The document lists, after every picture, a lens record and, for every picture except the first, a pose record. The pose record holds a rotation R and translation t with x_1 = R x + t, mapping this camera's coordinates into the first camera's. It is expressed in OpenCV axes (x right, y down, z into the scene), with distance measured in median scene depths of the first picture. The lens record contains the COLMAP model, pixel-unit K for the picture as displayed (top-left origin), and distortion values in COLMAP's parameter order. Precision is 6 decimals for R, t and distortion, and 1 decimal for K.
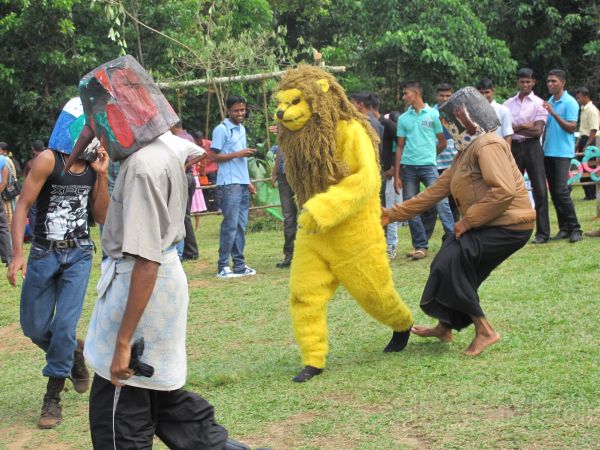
lens RADIAL K [[1269.1, 0, 300.3], [0, 1269.1, 224.5], [0, 0, 1]] dist [-0.451390, 0.000000]
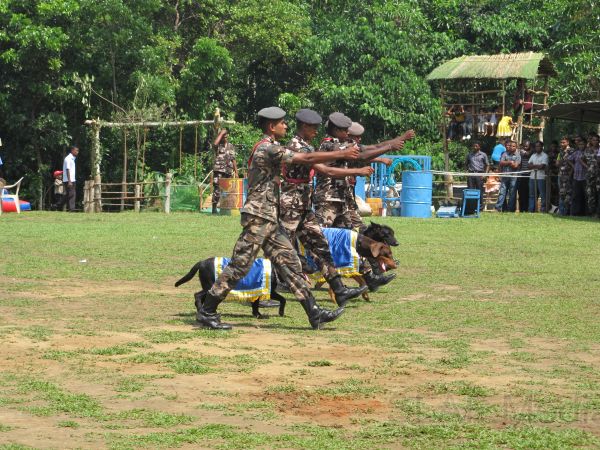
lens RADIAL K [[2194.2, 0, 297.9], [0, 2194.2, 225.2], [0, 0, 1]] dist [-1.104379, 0.000000]
pose [[0.995124, 0.081127, -0.056095, 0.161696], [-0.084098, 0.995057, -0.052816, 0.079844], [0.051533, 0.057276, 0.997028, -0.977477]]
